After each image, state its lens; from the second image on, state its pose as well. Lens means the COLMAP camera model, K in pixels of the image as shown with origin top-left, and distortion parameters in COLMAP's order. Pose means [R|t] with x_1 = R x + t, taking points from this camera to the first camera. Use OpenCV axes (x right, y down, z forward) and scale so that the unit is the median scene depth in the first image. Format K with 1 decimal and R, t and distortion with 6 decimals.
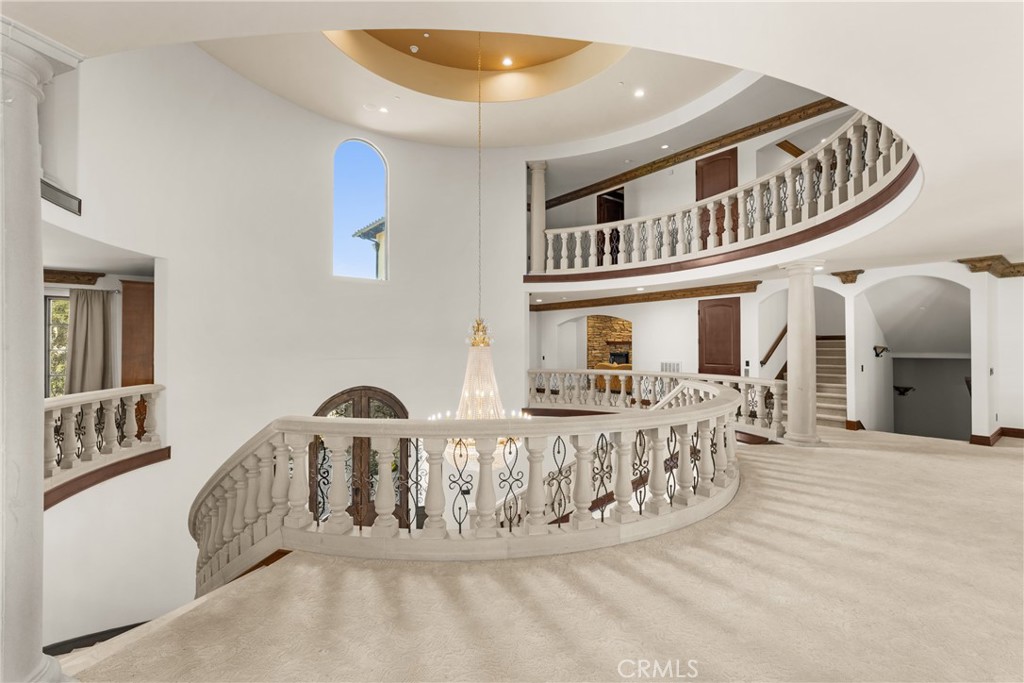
lens RADIAL K [[468.2, 0, 515.2], [0, 468.2, 343.4], [0, 0, 1]] dist [-0.004198, -0.000341]
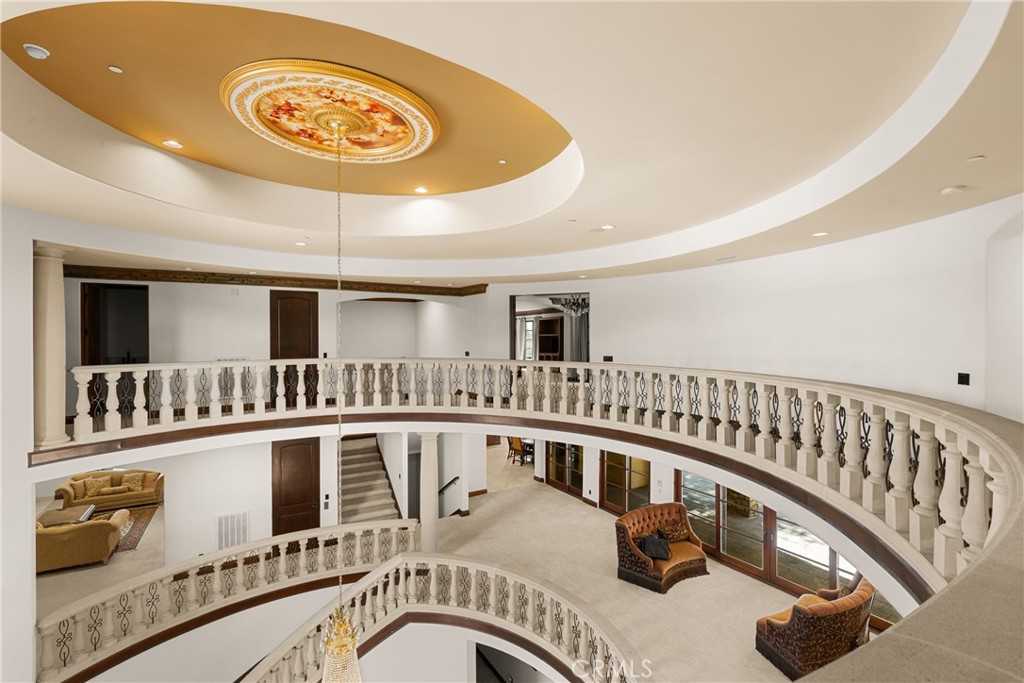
lens RADIAL K [[468.2, 0, 515.2], [0, 468.2, 343.4], [0, 0, 1]] dist [-0.004198, -0.000341]
pose [[0.124151, -0.002242, 0.992261, -0.512944], [-0.009851, 0.999945, 0.003492, -0.314457], [-0.992214, -0.010208, 0.124122, 0.430376]]
